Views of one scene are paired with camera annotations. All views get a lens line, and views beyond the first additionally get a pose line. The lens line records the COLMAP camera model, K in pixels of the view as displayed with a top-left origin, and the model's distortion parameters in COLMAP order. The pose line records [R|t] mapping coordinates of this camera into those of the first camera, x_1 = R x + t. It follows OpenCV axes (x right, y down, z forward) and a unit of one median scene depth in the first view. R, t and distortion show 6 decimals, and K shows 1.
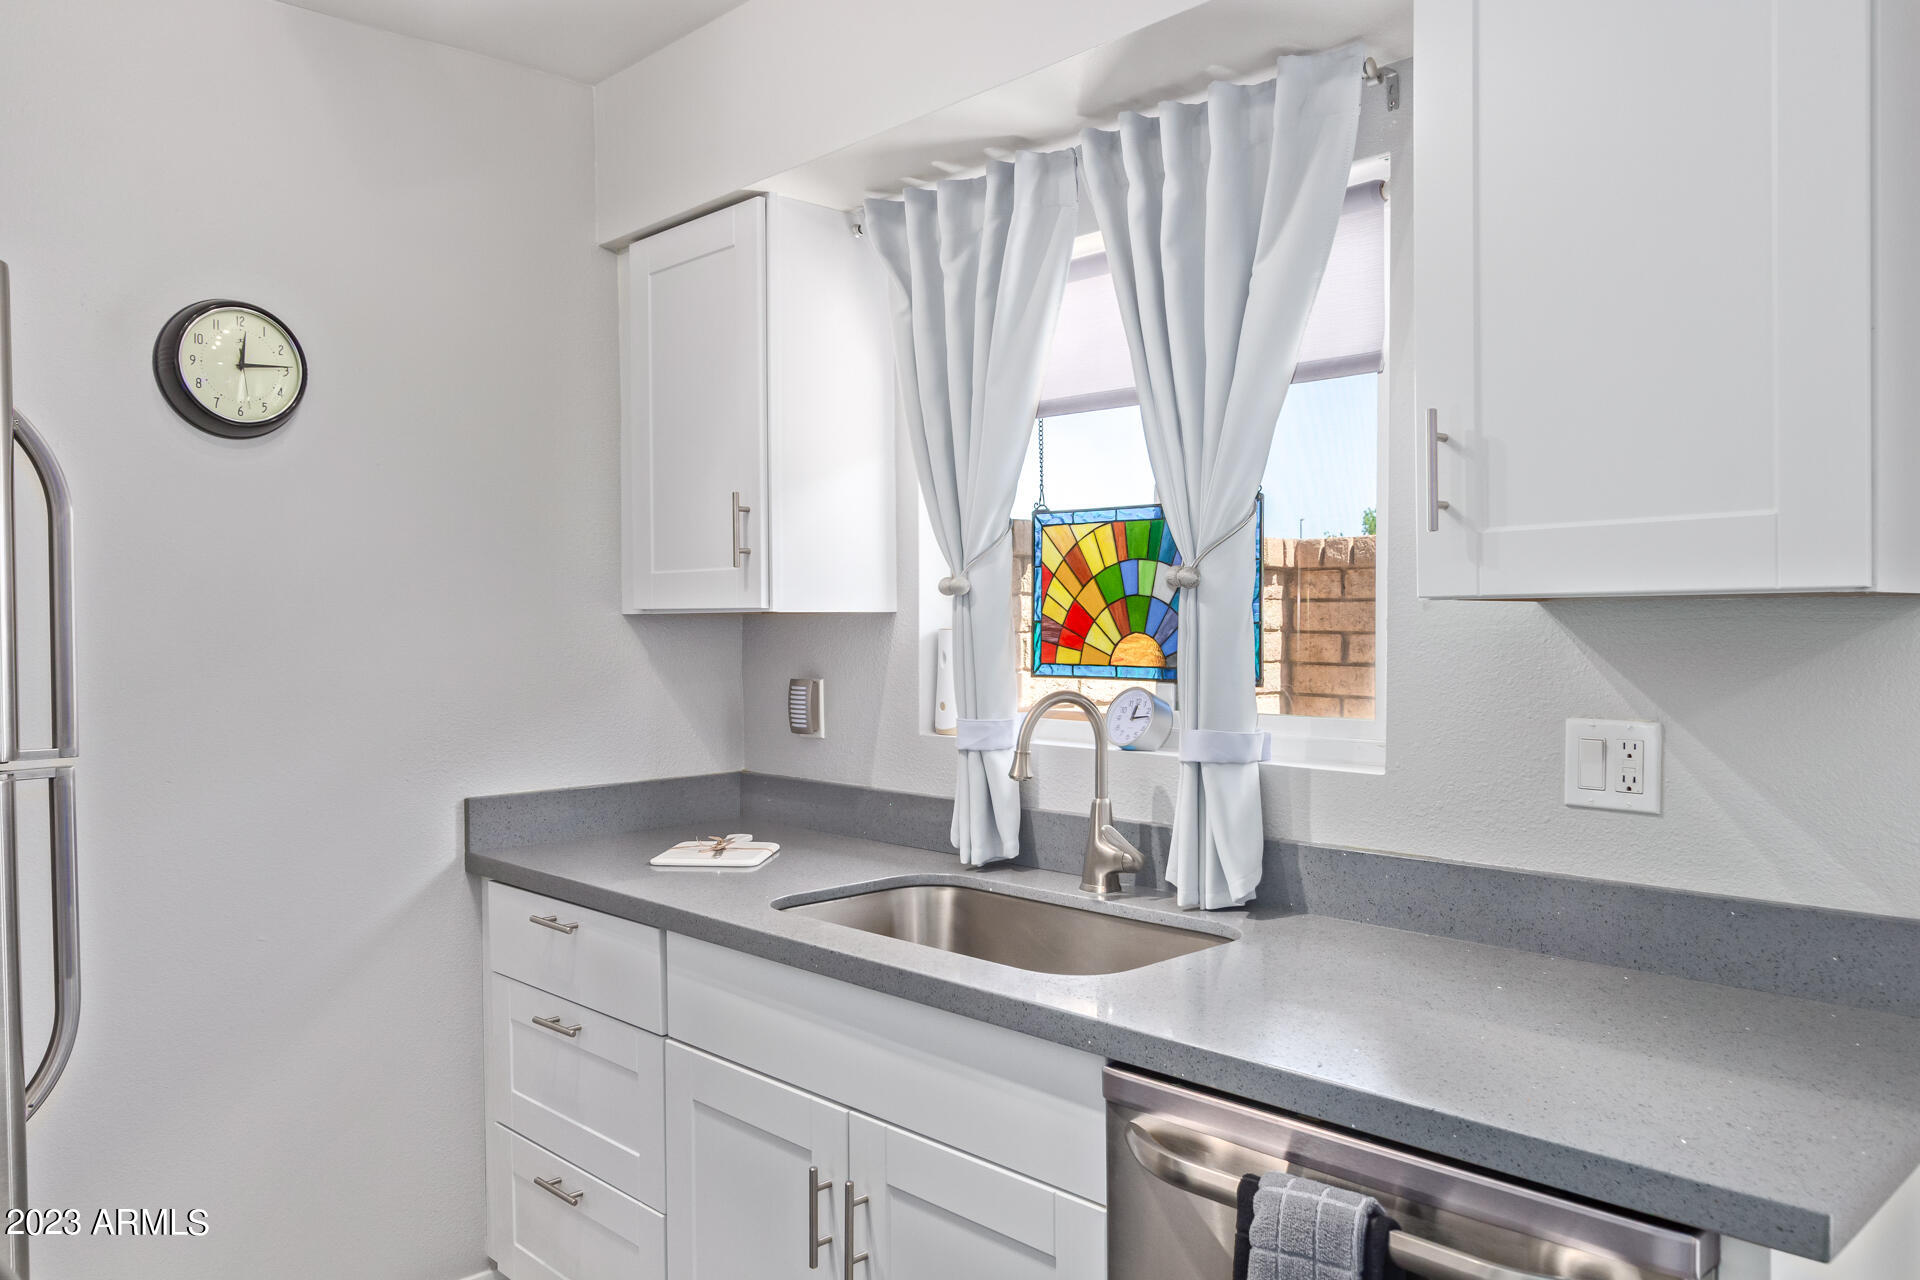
lens RADIAL K [[1314.4, 0, 961.7], [0, 1314.4, 629.3], [0, 0, 1]] dist [-0.020716, 0.001198]
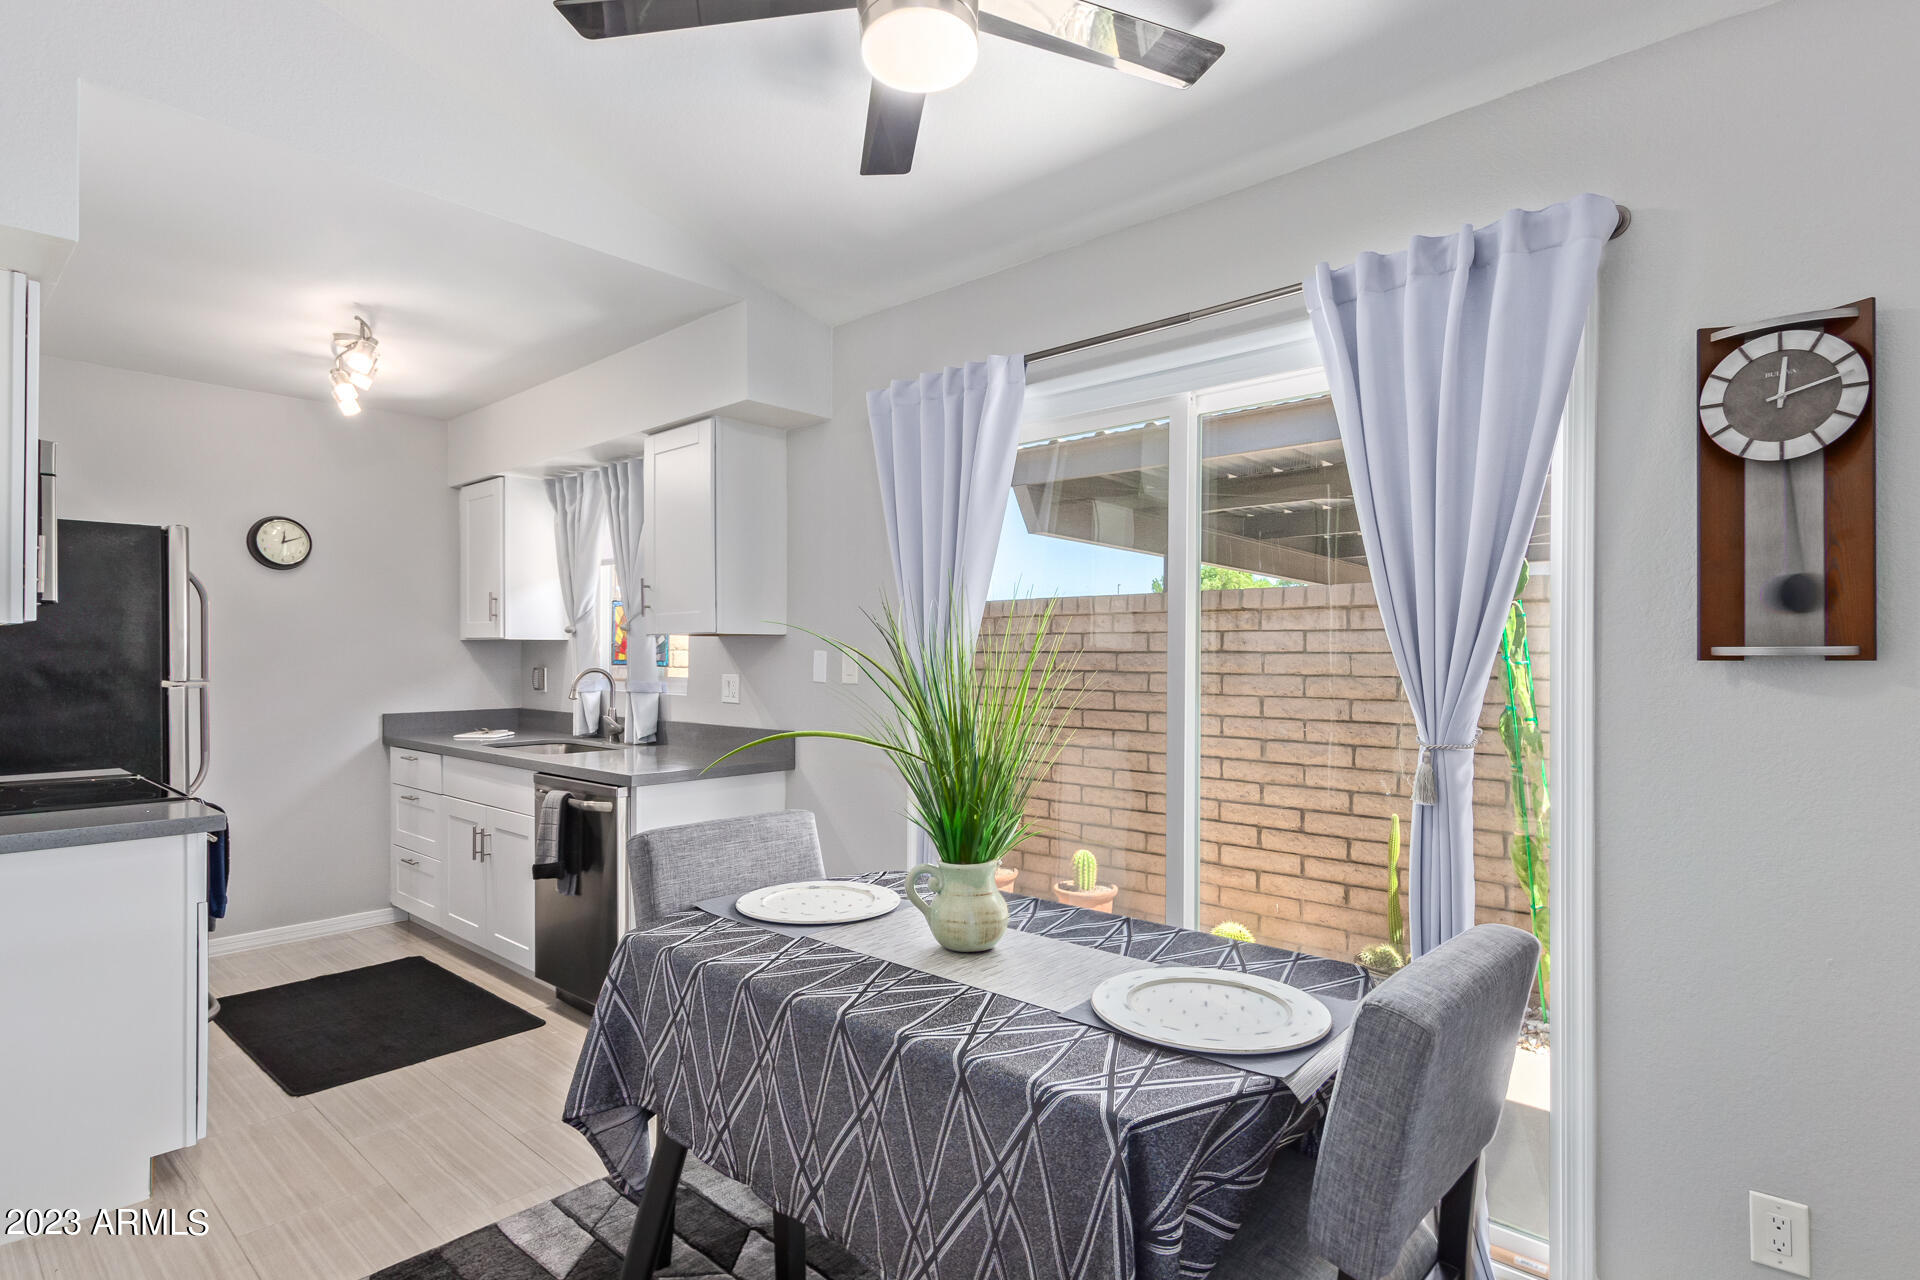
lens RADIAL K [[903.4, 0, 957.3], [0, 903.4, 654.5], [0, 0, 1]] dist [-0.002073, -0.000534]
pose [[0.996880, 0.005426, 0.078740, 0.600632], [-0.005025, 0.999973, -0.005289, 0.021460], [-0.078767, 0.004877, 0.996881, -0.831616]]
